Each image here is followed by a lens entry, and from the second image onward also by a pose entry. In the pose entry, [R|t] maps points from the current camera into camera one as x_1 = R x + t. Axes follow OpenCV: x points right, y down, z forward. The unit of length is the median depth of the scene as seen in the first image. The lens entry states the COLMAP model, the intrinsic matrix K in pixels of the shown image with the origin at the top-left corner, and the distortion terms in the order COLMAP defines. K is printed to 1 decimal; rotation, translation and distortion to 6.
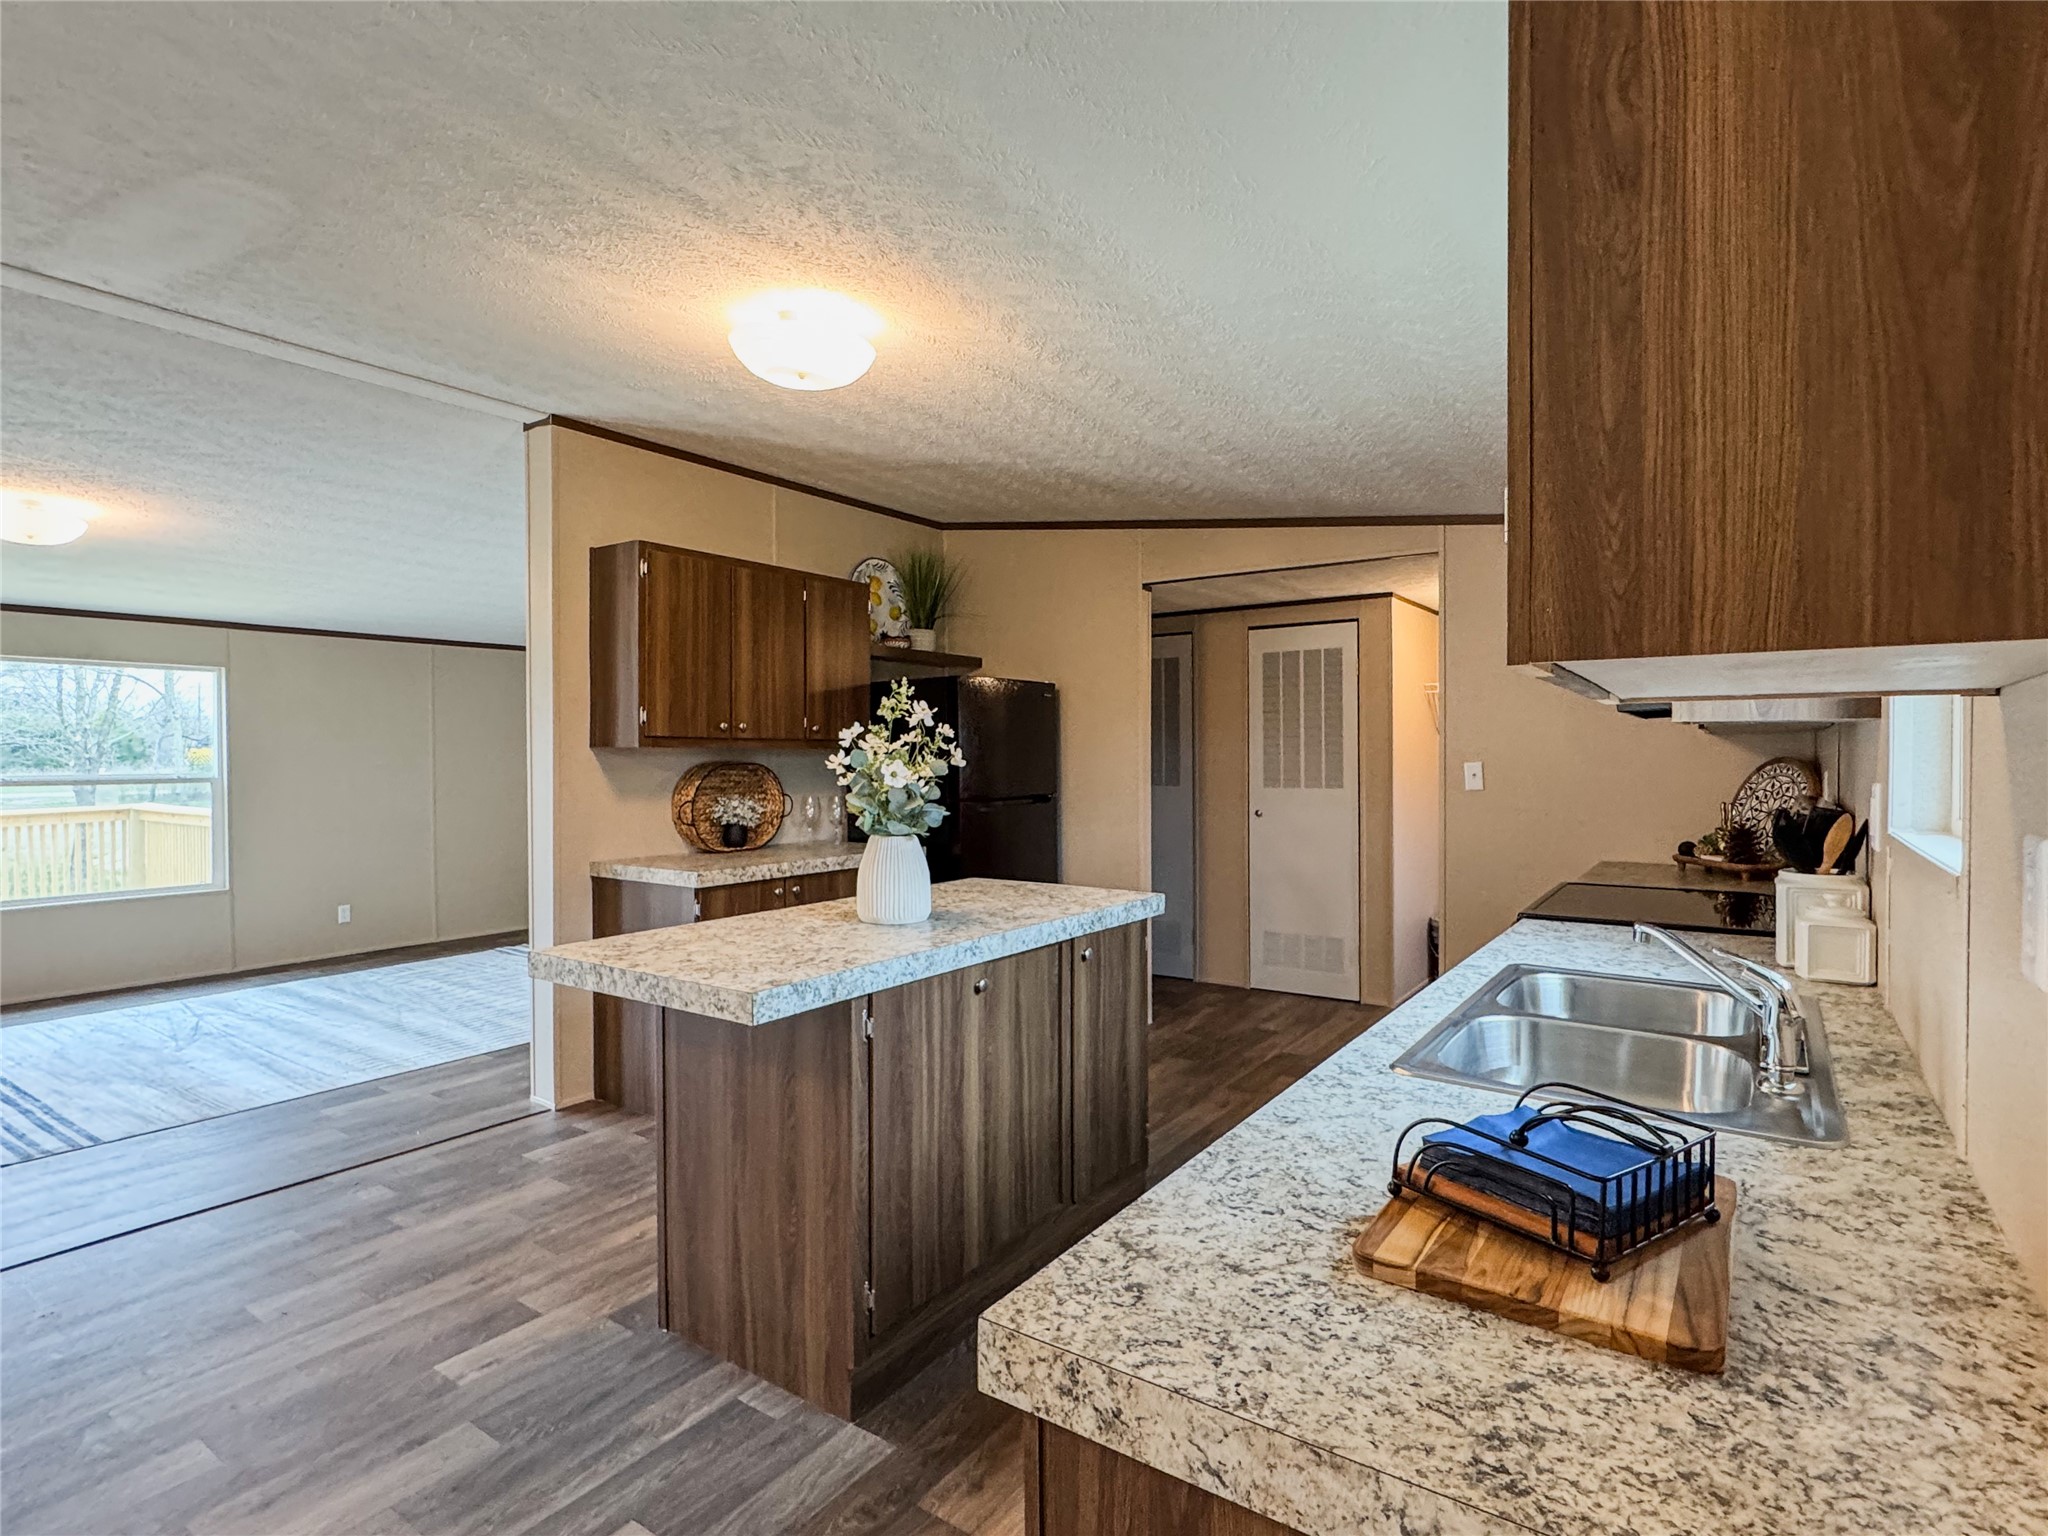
lens RADIAL K [[1045.8, 0, 1024.0], [0, 1045.8, 768.0], [0, 0, 1]] dist [0.012658, -0.000388]
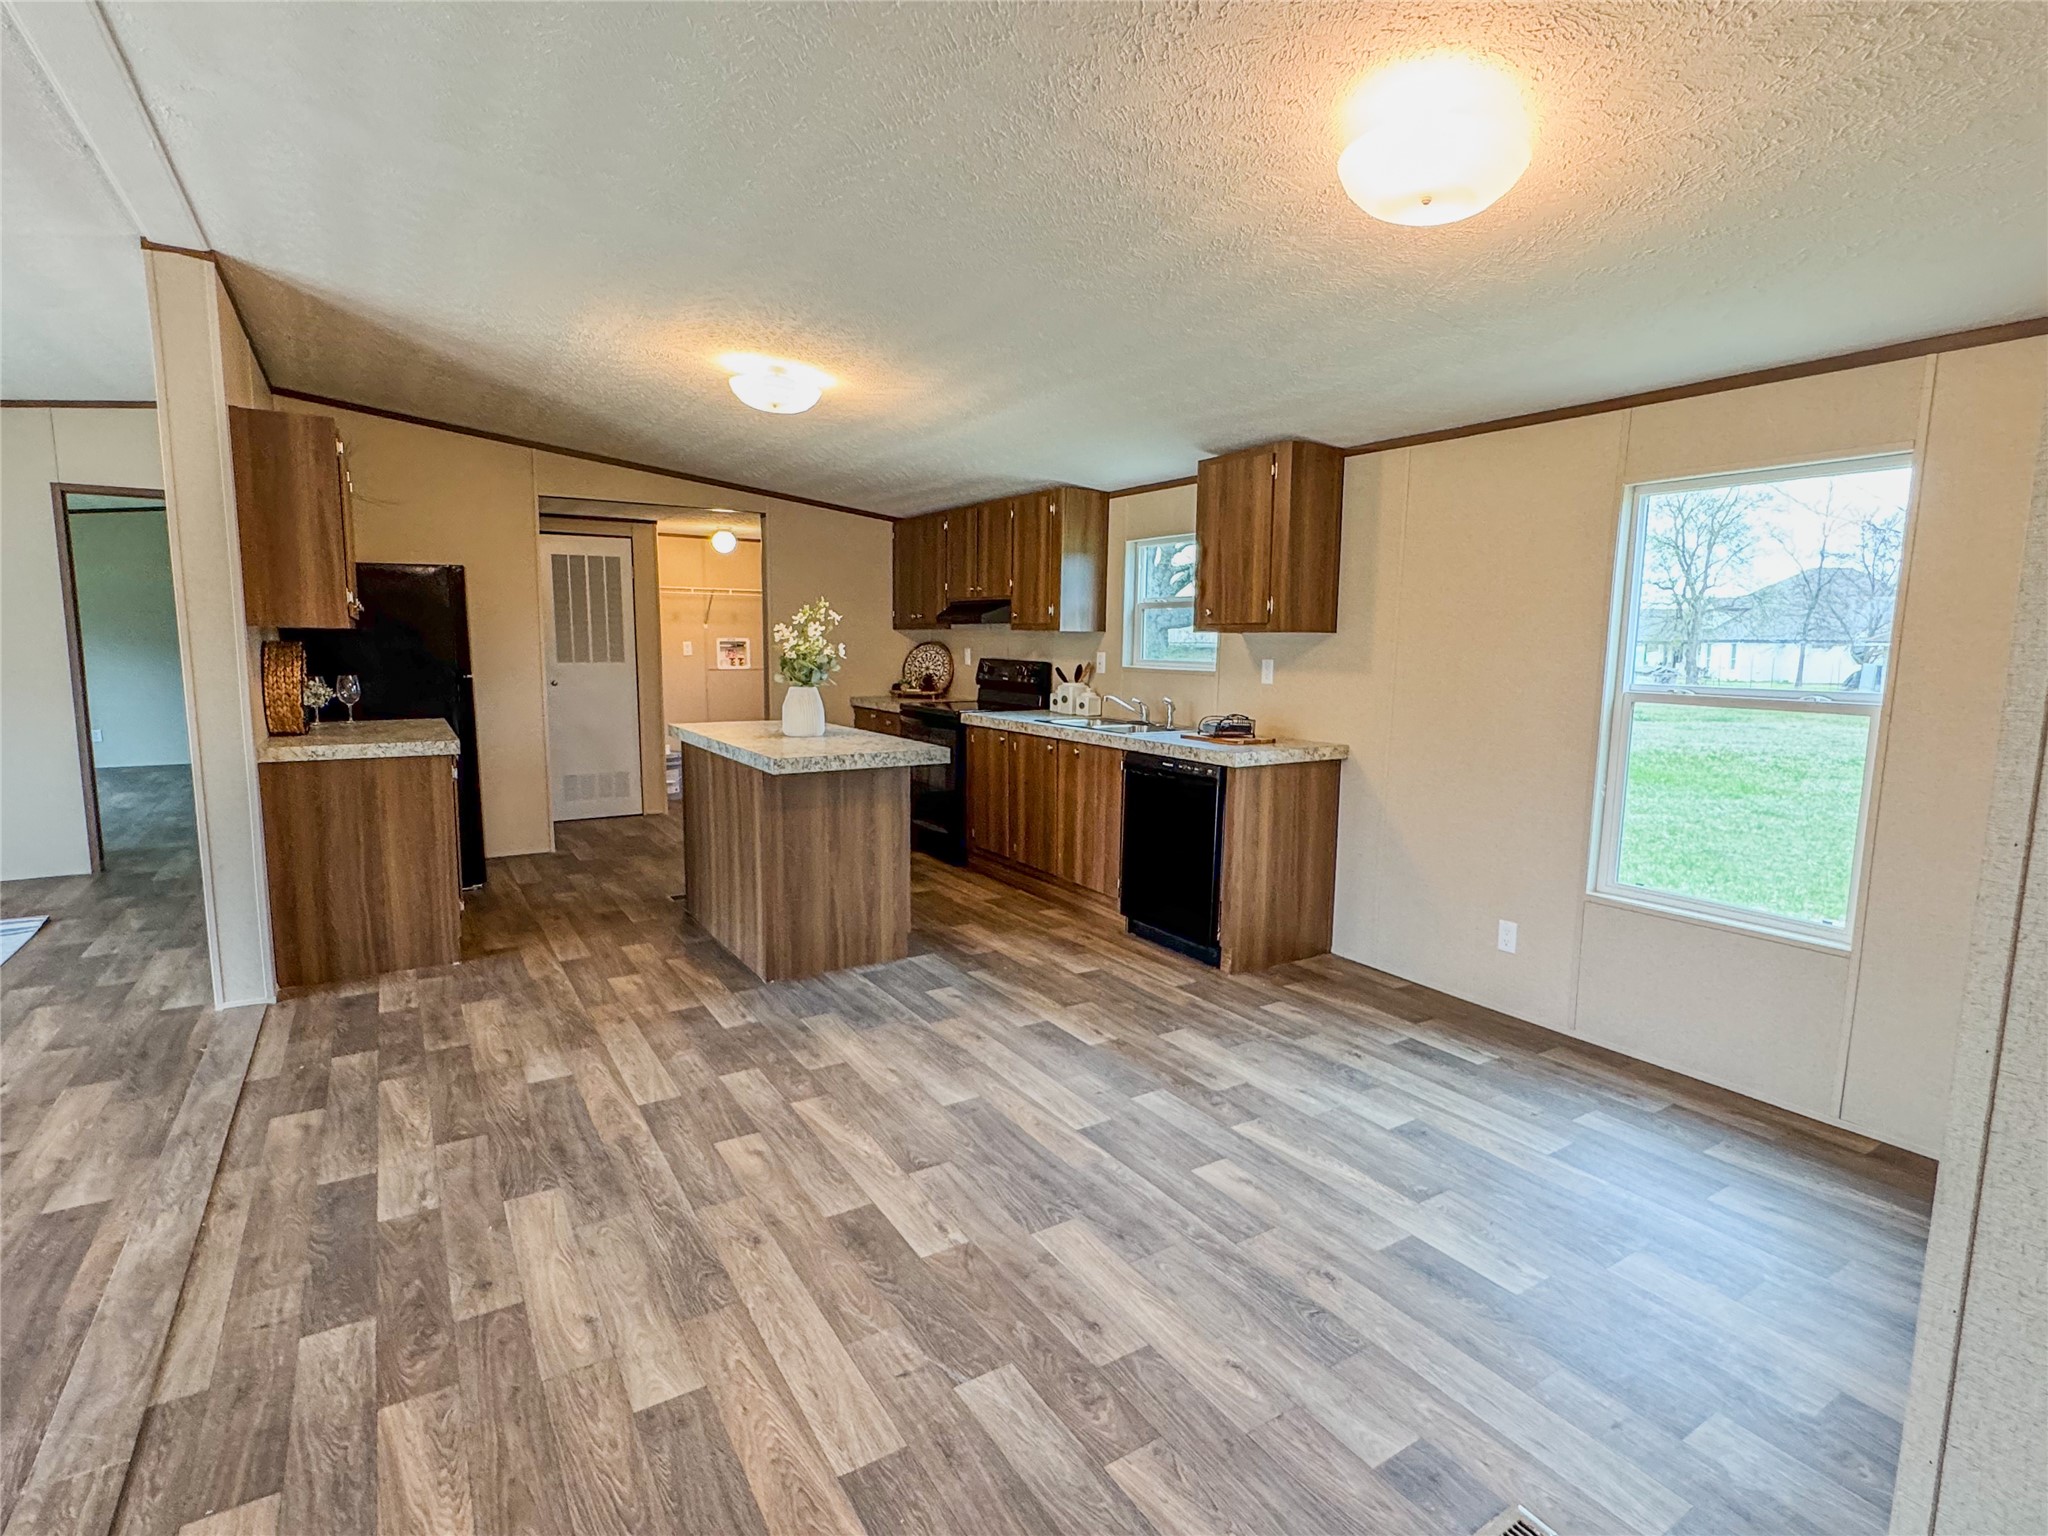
lens RADIAL K [[969.6, 0, 1024.0], [0, 969.6, 768.0], [0, 0, 1]] dist [0.015701, 0.000100]
pose [[0.402225, -0.116152, 0.908143, -1.434880], [0.001129, 0.991982, 0.126375, -0.005979], [-0.915540, -0.049806, 0.399131, 0.014398]]
